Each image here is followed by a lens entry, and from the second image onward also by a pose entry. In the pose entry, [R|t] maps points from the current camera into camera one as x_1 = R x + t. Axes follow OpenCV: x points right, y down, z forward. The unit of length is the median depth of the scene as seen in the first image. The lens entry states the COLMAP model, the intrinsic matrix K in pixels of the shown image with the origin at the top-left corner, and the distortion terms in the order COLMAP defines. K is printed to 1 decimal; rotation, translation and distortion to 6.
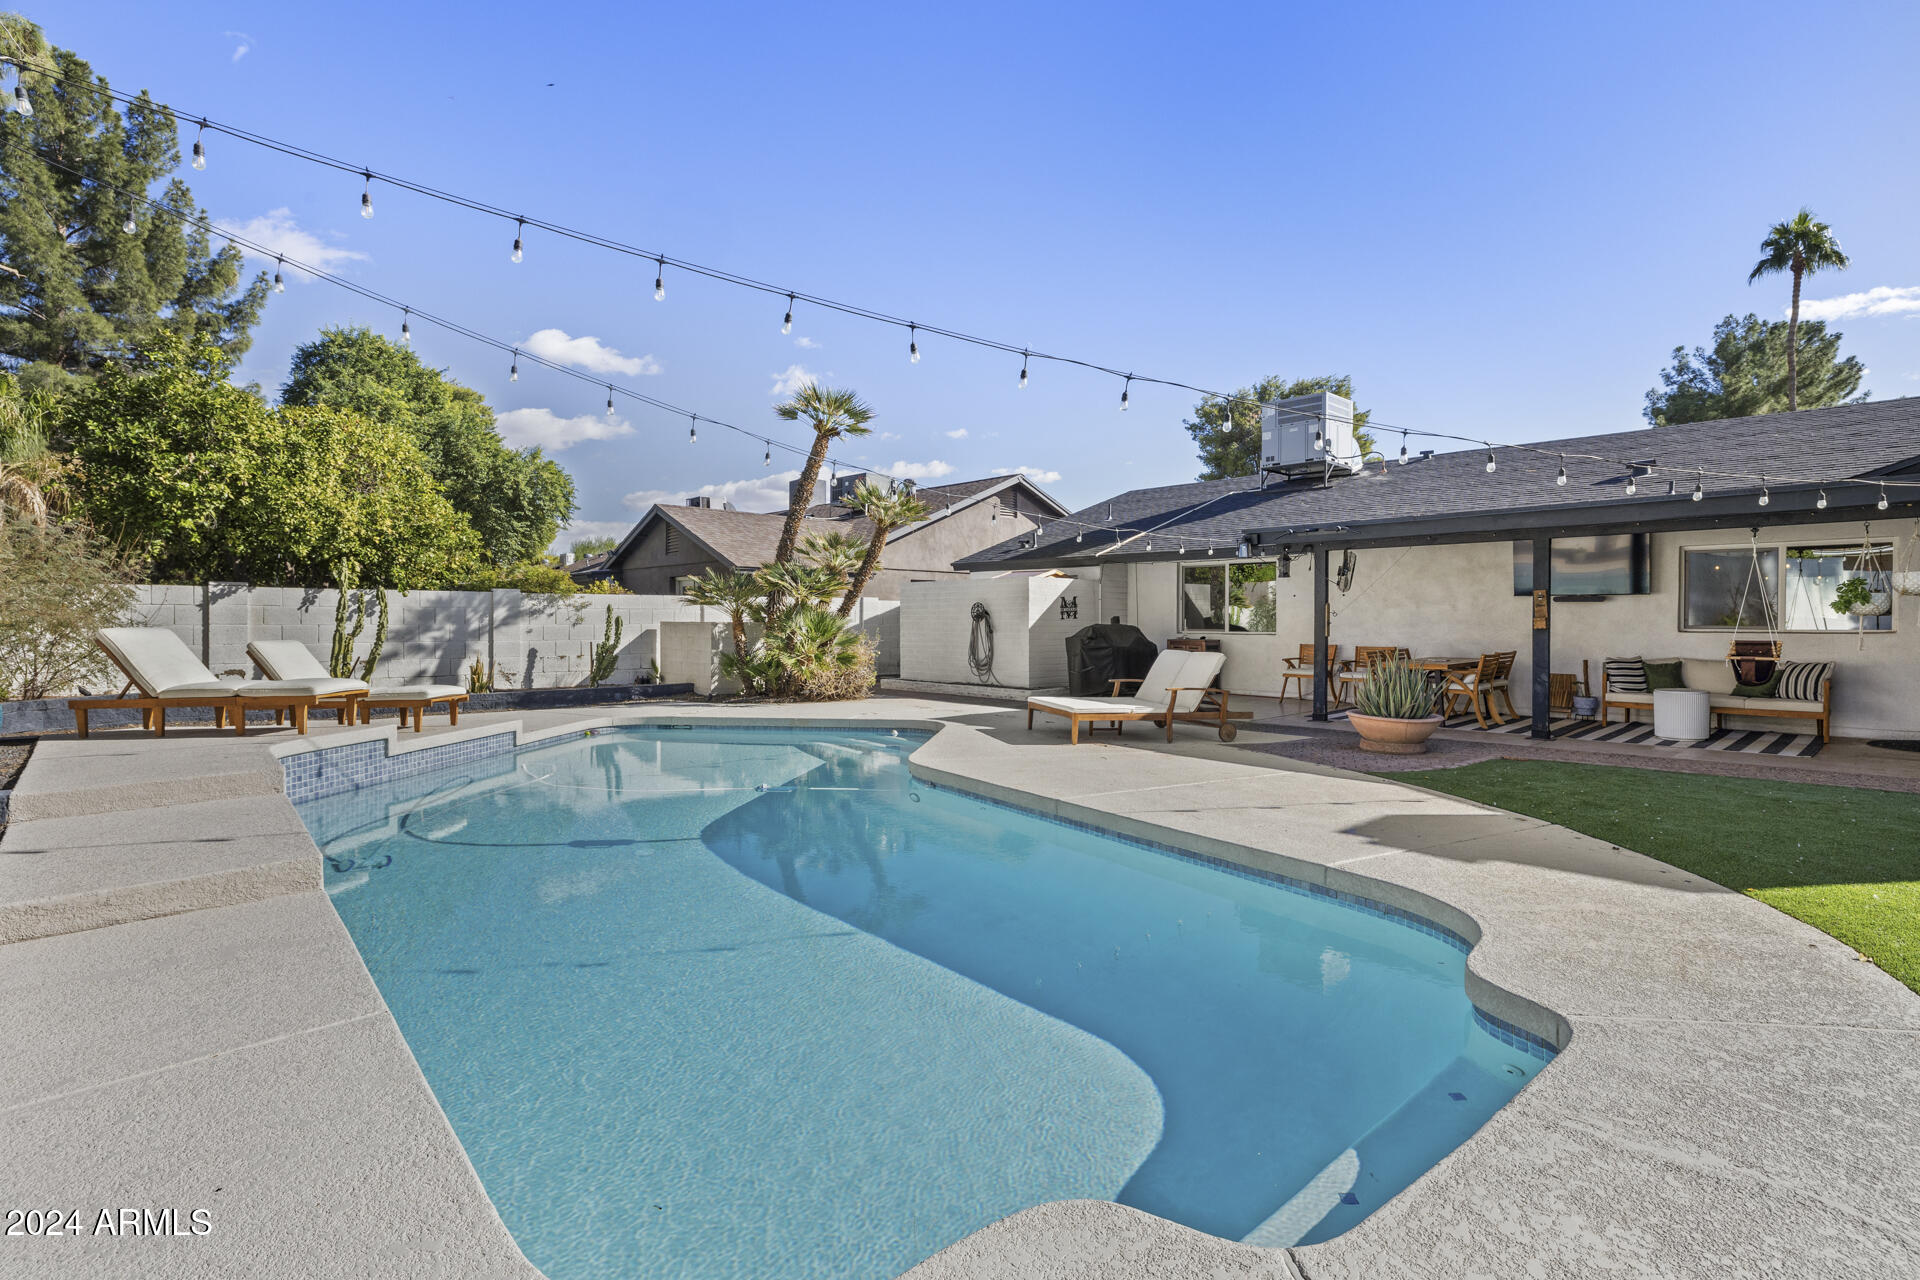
lens RADIAL K [[929.8, 0, 959.1], [0, 929.8, 634.7], [0, 0, 1]] dist [-0.002920, -0.000084]
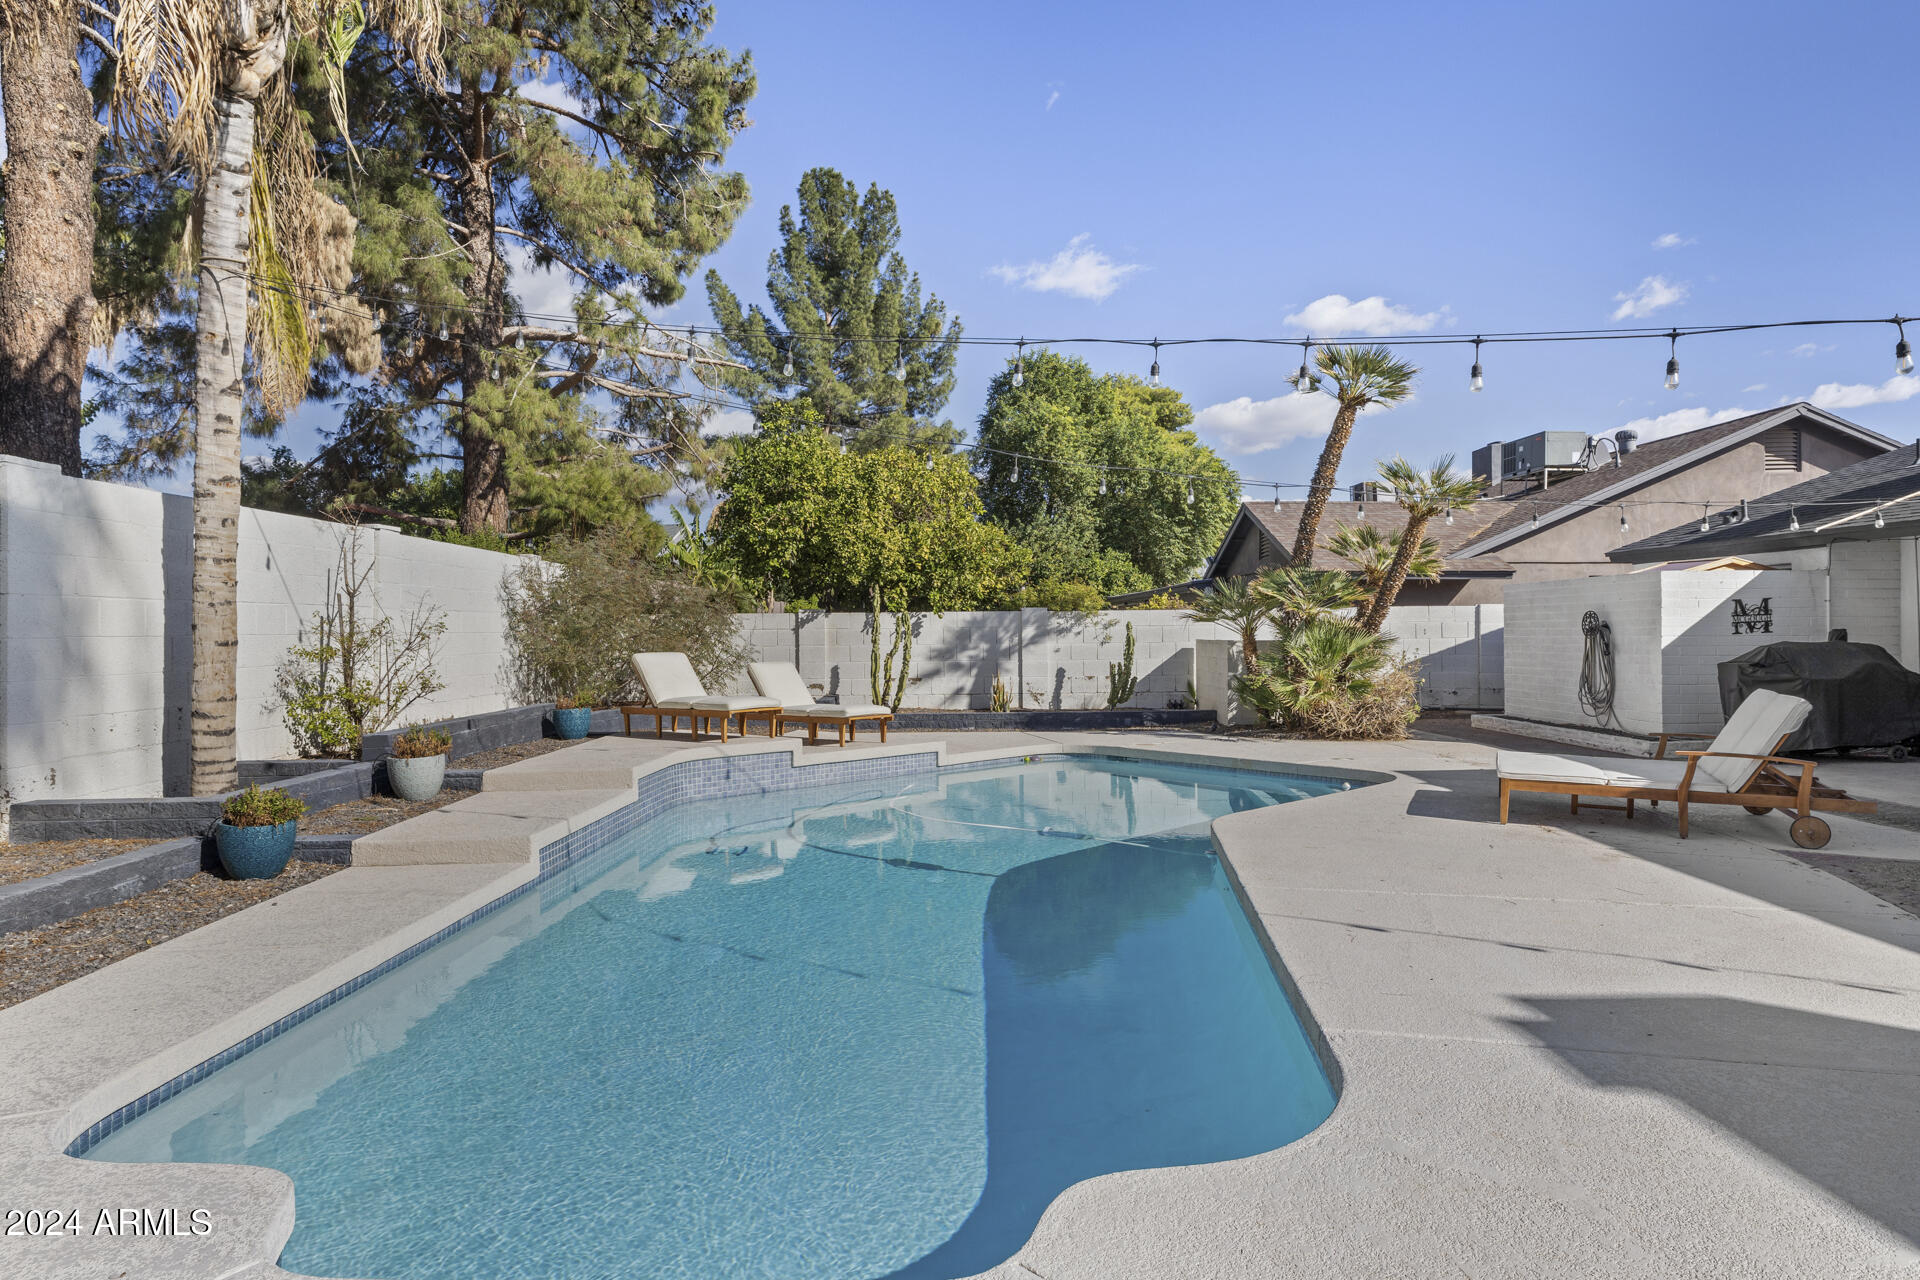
lens RADIAL K [[1106.6, 0, 968.4], [0, 1106.6, 644.4], [0, 0, 1]] dist [0.000130, 0.001311]
pose [[0.741905, 0.000314, -0.670505, 0.246460], [-0.000029, 1.000000, 0.000435, -0.010371], [0.670505, -0.000303, 0.741905, 0.076356]]
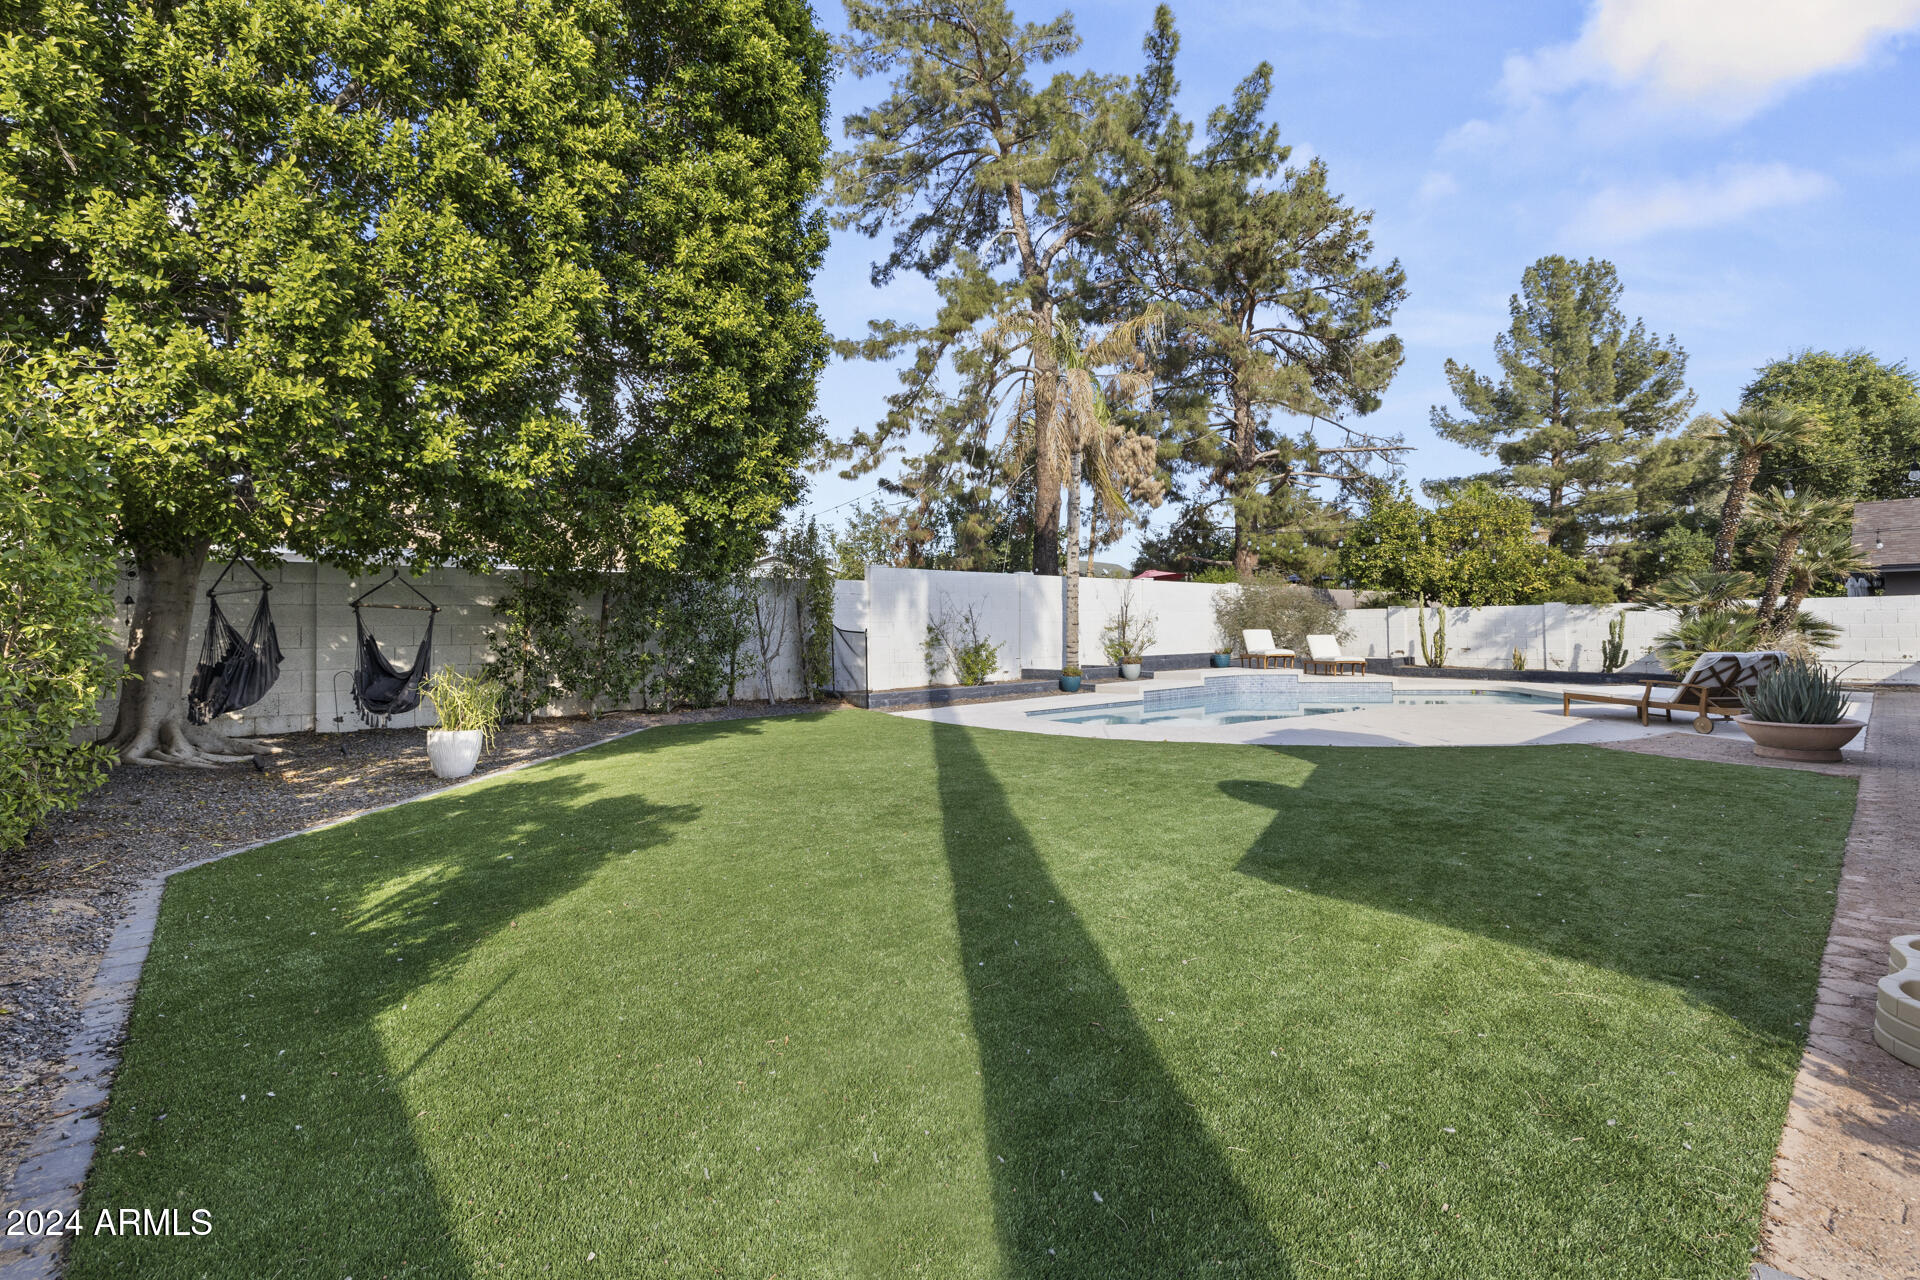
lens RADIAL K [[803.3, 0, 960.5], [0, 803.3, 632.9], [0, 0, 1]] dist [0.000557, 0.000069]
pose [[-0.023845, 0.003261, -0.999710, 0.792988], [-0.004541, 0.999984, 0.003370, -0.000900], [0.999705, 0.004620, -0.023829, 0.087786]]
